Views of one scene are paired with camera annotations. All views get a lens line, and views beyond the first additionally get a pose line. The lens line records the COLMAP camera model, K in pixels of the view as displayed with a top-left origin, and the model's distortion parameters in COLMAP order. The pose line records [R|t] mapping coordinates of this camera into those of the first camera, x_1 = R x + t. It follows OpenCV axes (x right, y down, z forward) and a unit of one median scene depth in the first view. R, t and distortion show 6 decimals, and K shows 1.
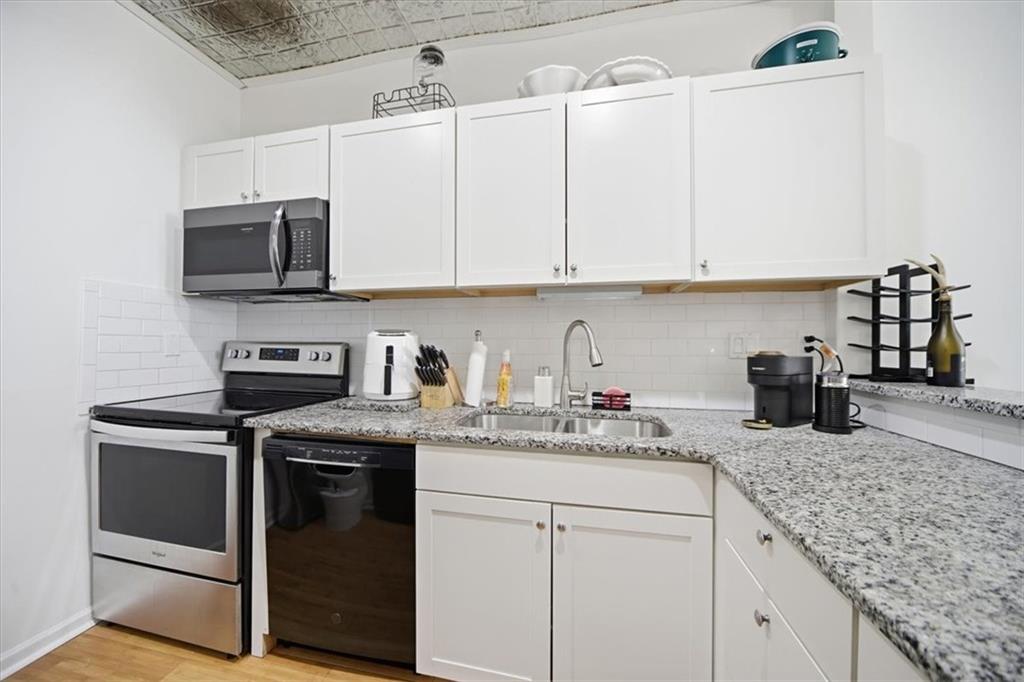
lens RADIAL K [[364.1, 0, 510.9], [0, 364.1, 343.9], [0, 0, 1]] dist [-0.001850, -0.000018]
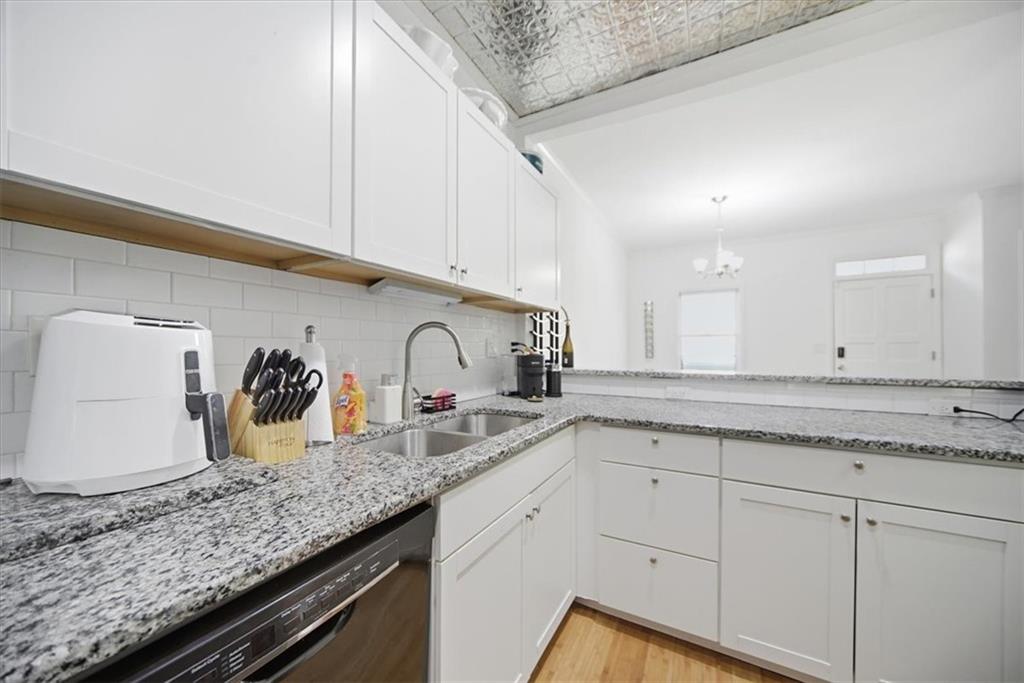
lens RADIAL K [[364.1, 0, 517.8], [0, 364.1, 345.8], [0, 0, 1]] dist [-0.001850, -0.000018]
pose [[0.274804, 0.003550, 0.961494, -0.671190], [-0.000719, 0.999994, -0.003486, 0.000178], [-0.961500, 0.000267, 0.274805, 0.523575]]
